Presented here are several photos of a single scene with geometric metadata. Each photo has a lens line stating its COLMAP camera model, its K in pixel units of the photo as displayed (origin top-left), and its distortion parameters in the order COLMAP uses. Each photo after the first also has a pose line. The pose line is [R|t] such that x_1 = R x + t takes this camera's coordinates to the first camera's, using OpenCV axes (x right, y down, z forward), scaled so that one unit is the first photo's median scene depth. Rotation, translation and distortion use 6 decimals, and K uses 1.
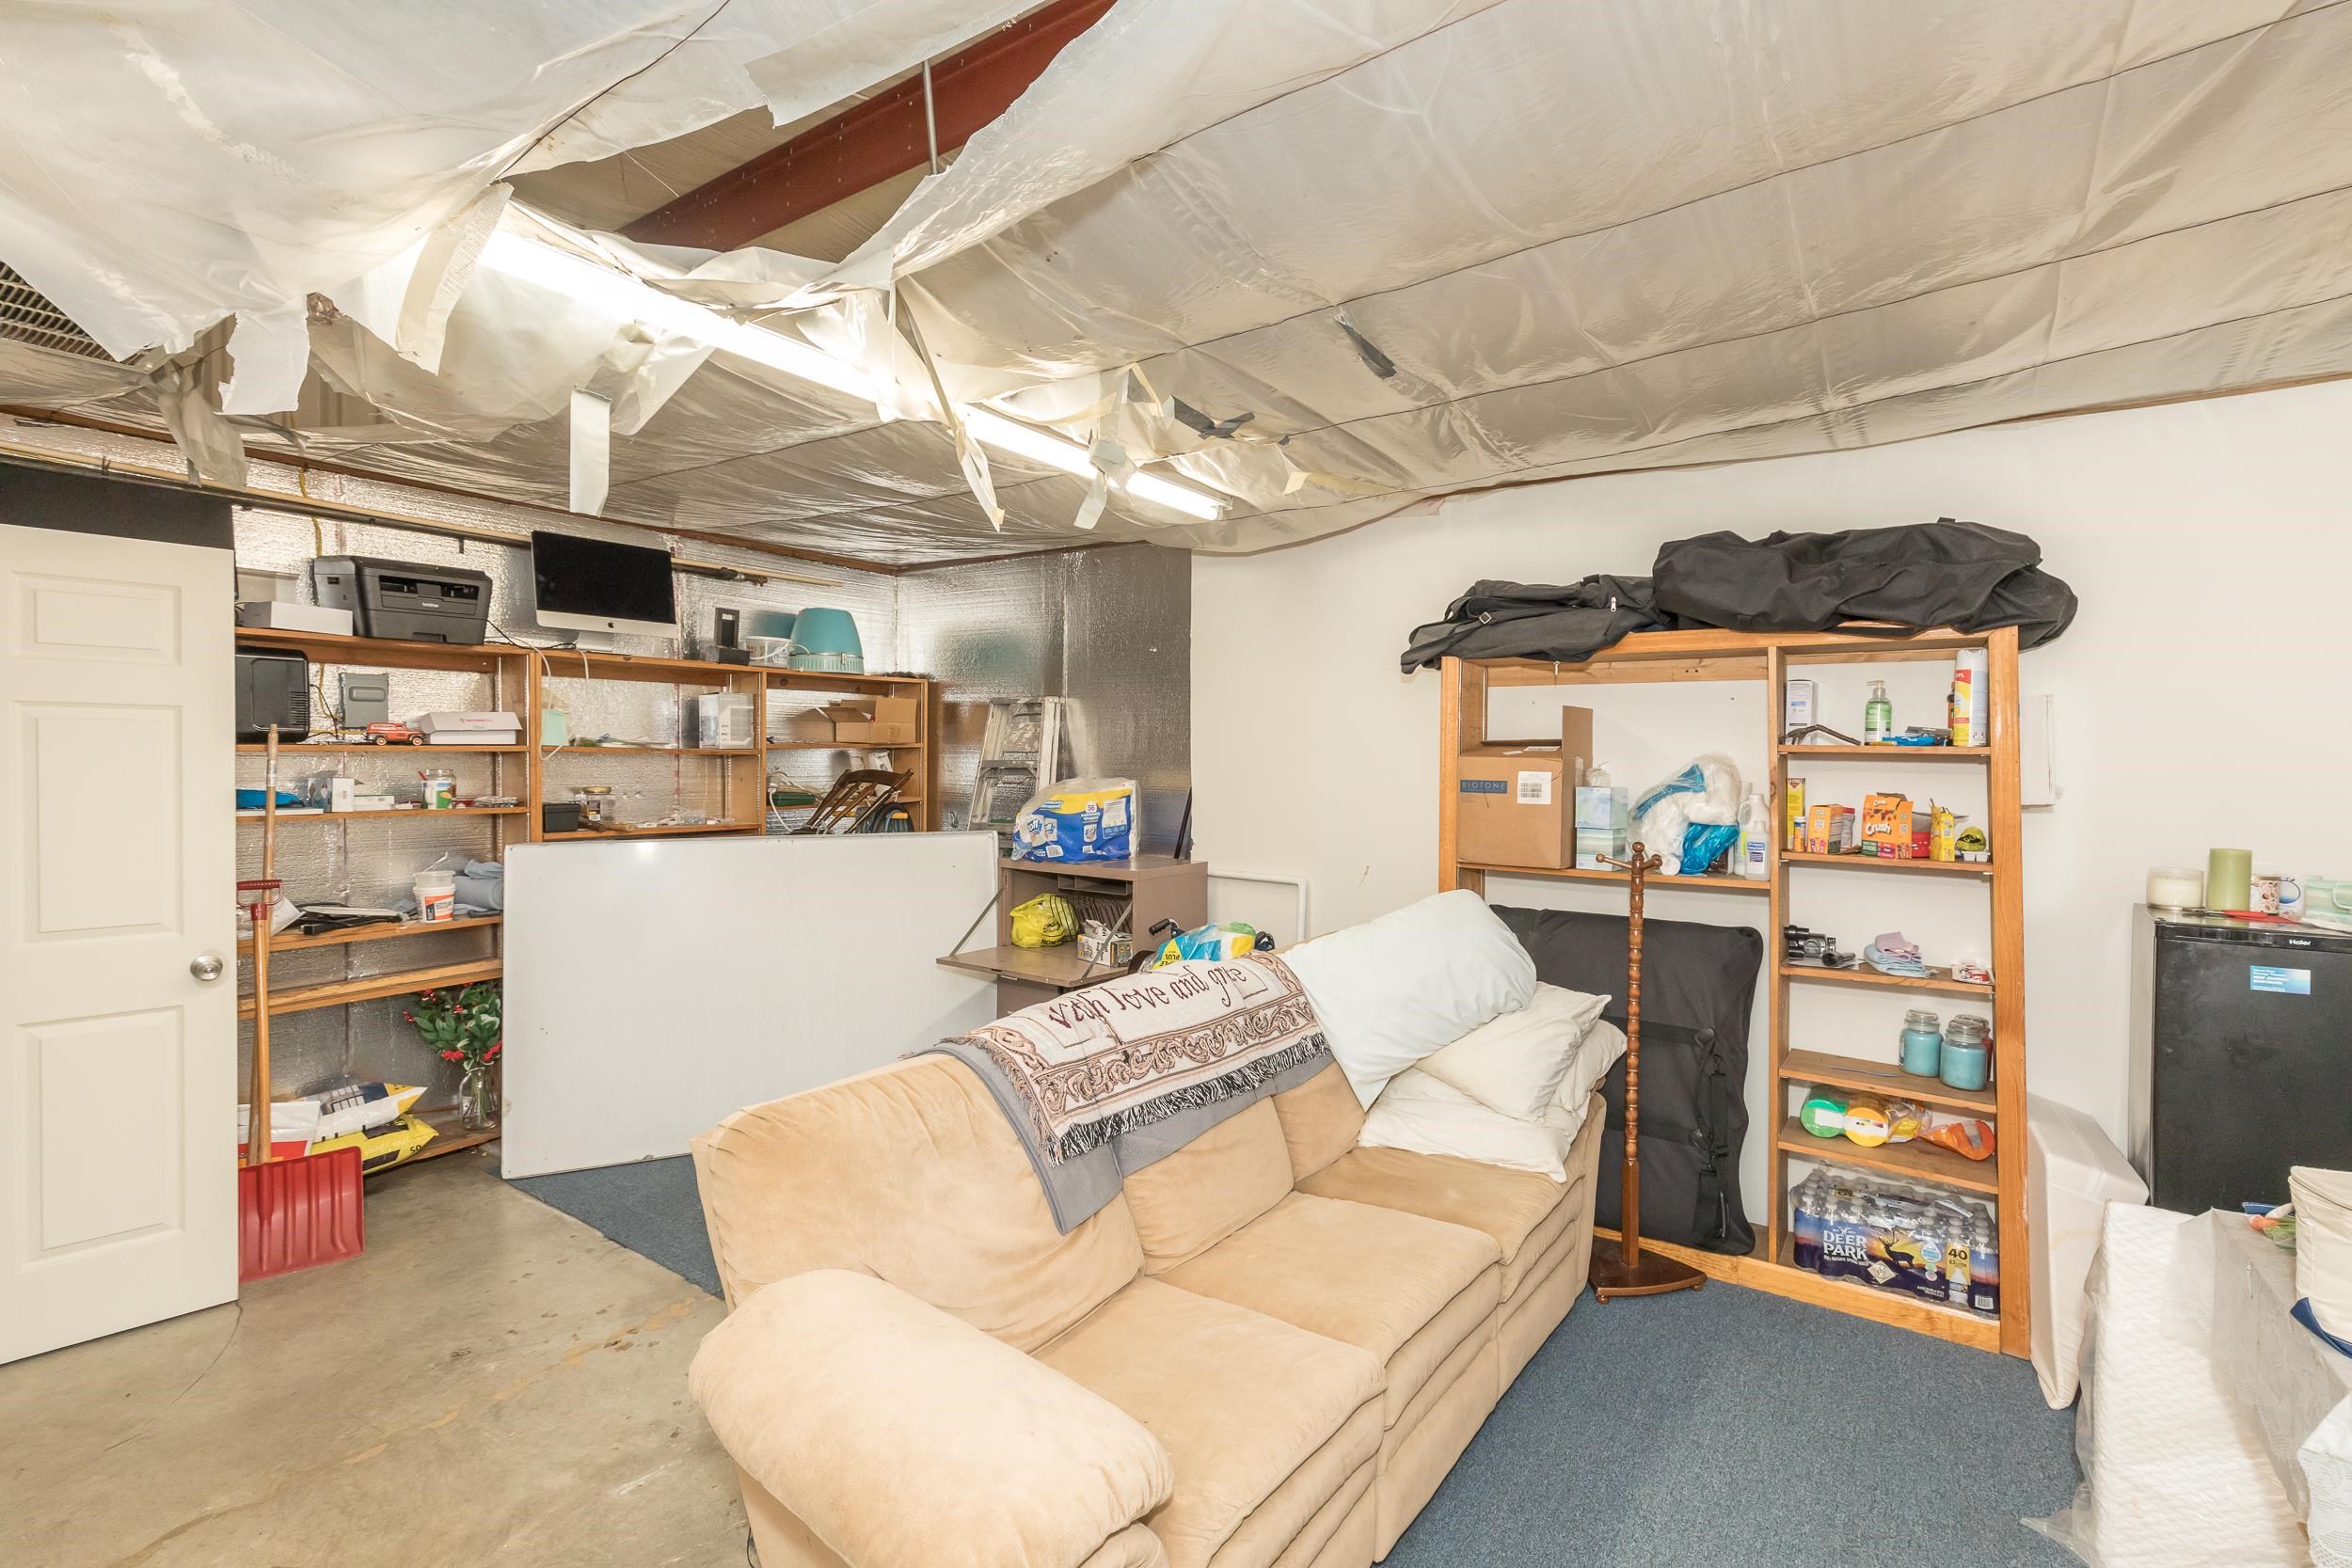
lens RADIAL K [[1056.7, 0, 1181.2], [0, 1056.7, 777.5], [0, 0, 1]] dist [0.008122, -0.005209]
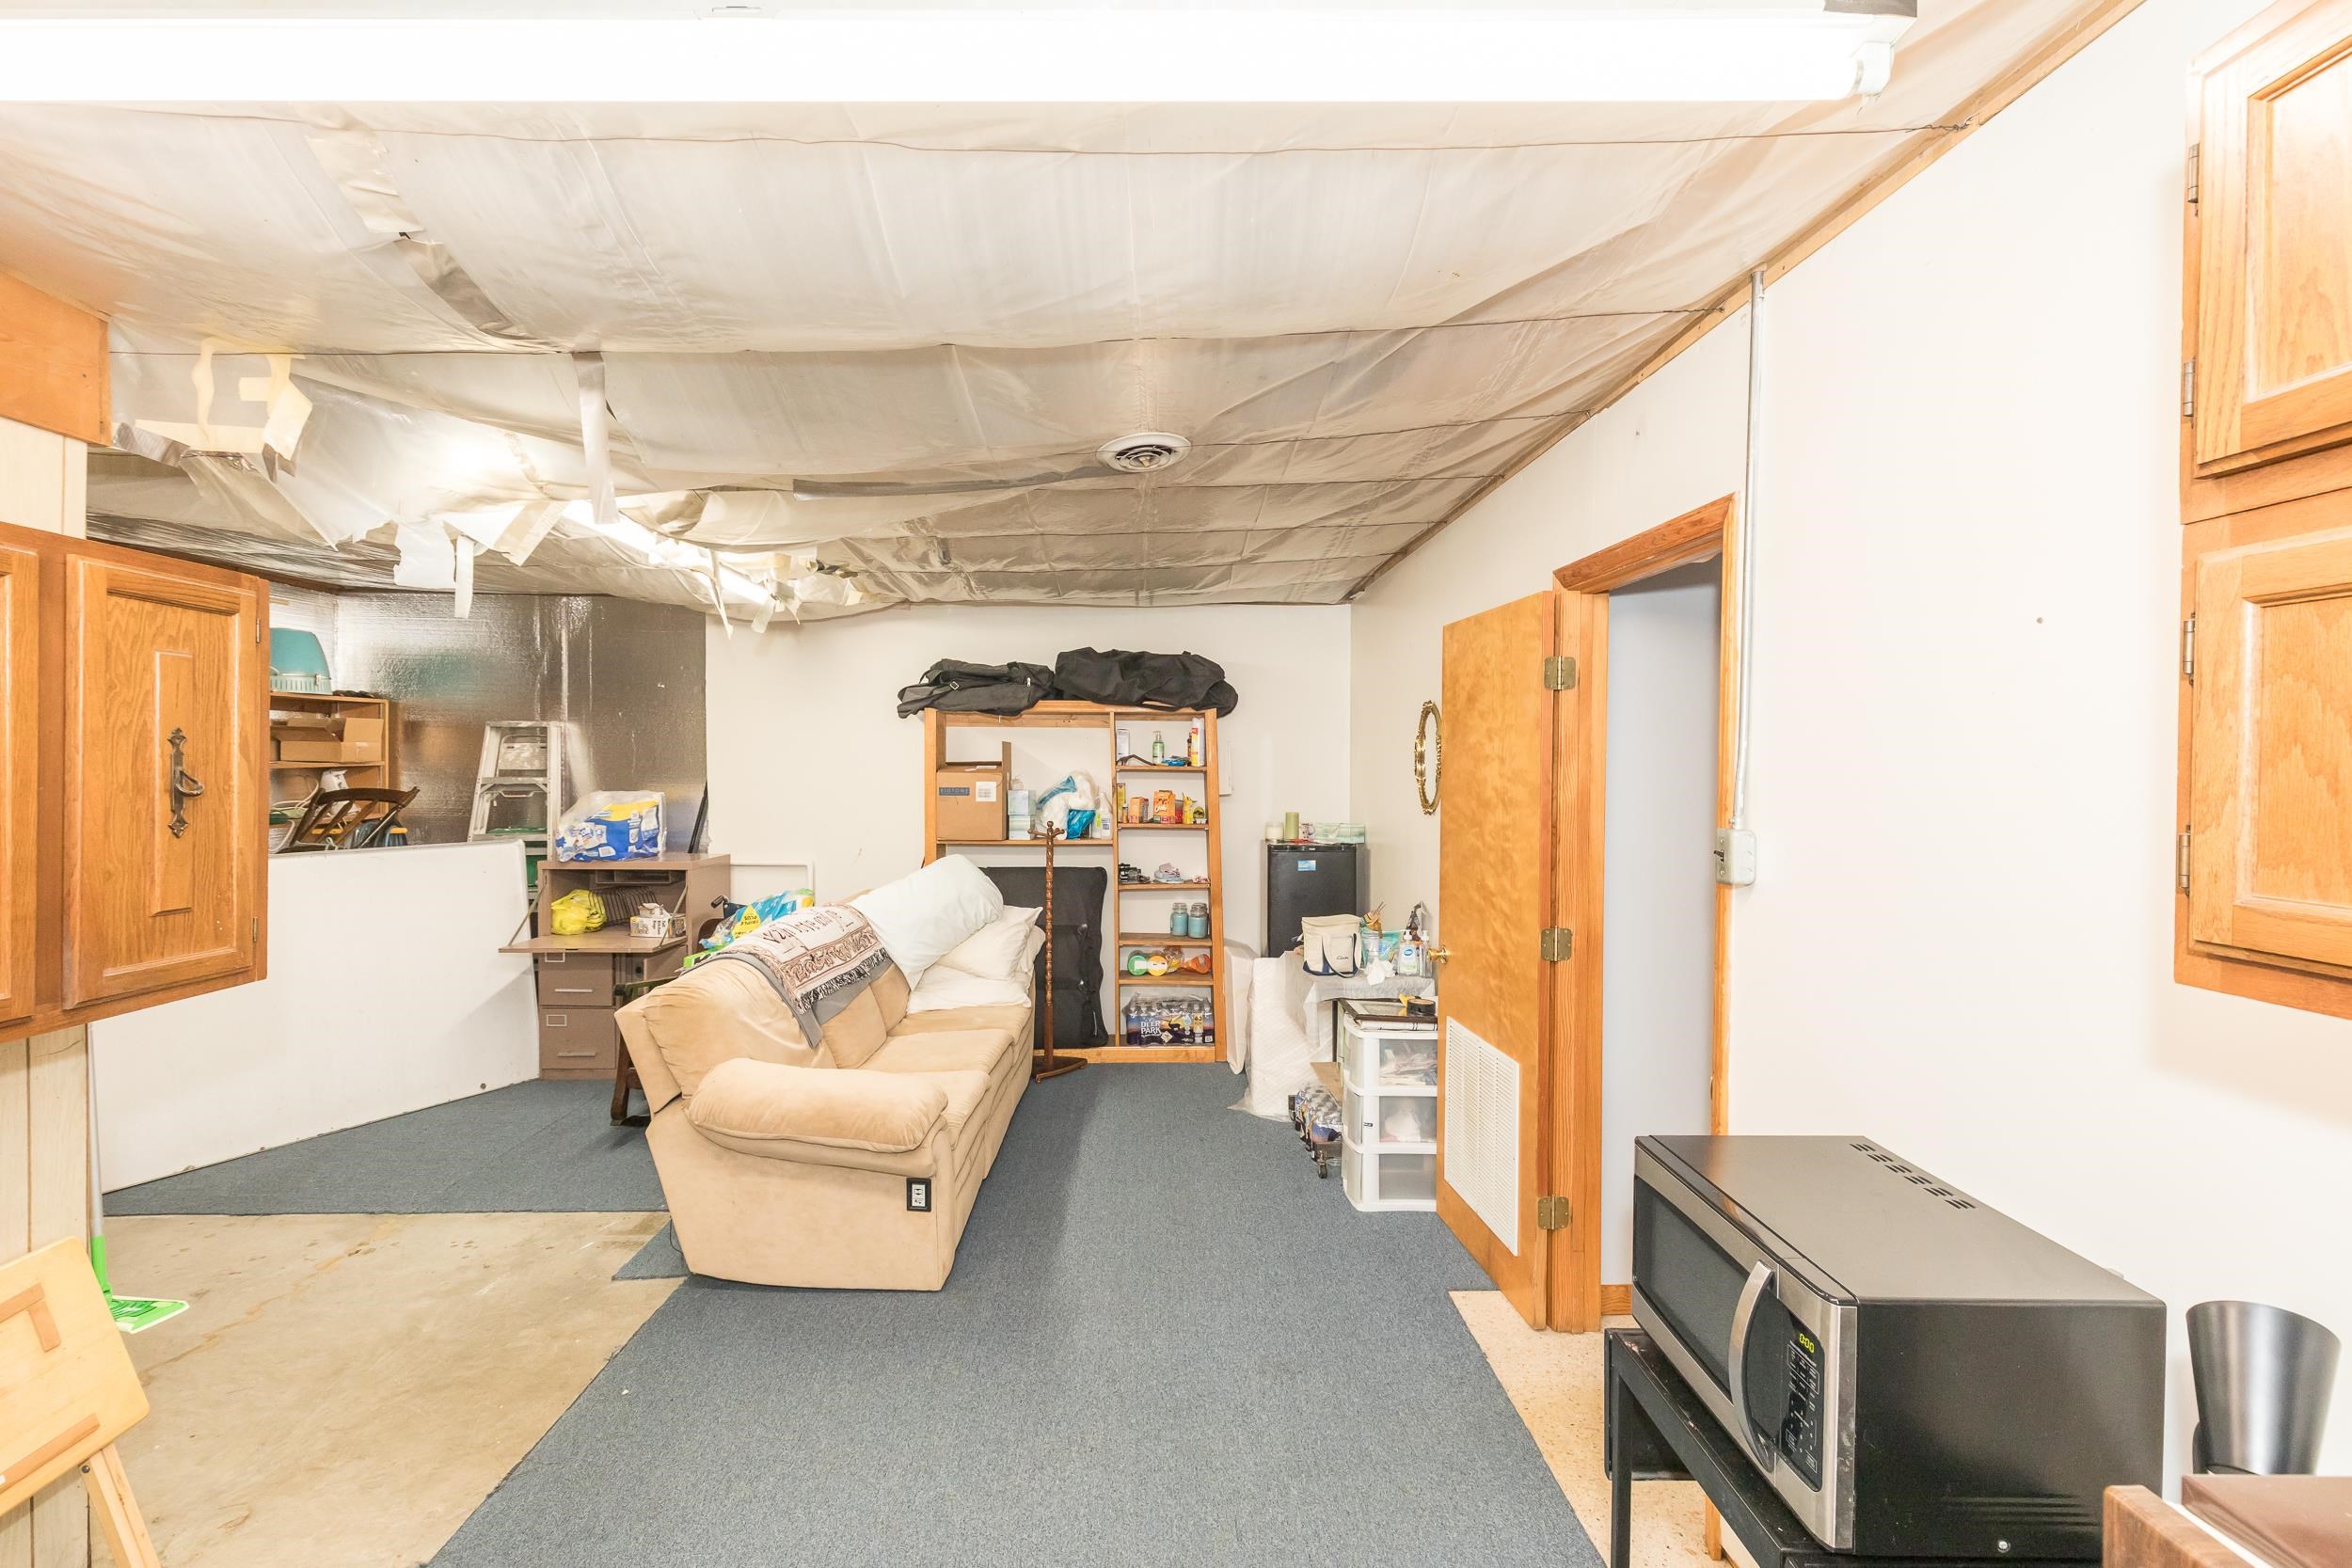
lens RADIAL K [[1056.7, 0, 1175.5], [0, 1056.7, 771.0], [0, 0, 1]] dist [0.008122, -0.005209]
pose [[0.796041, -0.010038, 0.605159, -0.469038], [0.016505, 0.999851, -0.005125, -0.009934], [-0.605018, 0.014068, 0.796088, -0.530918]]
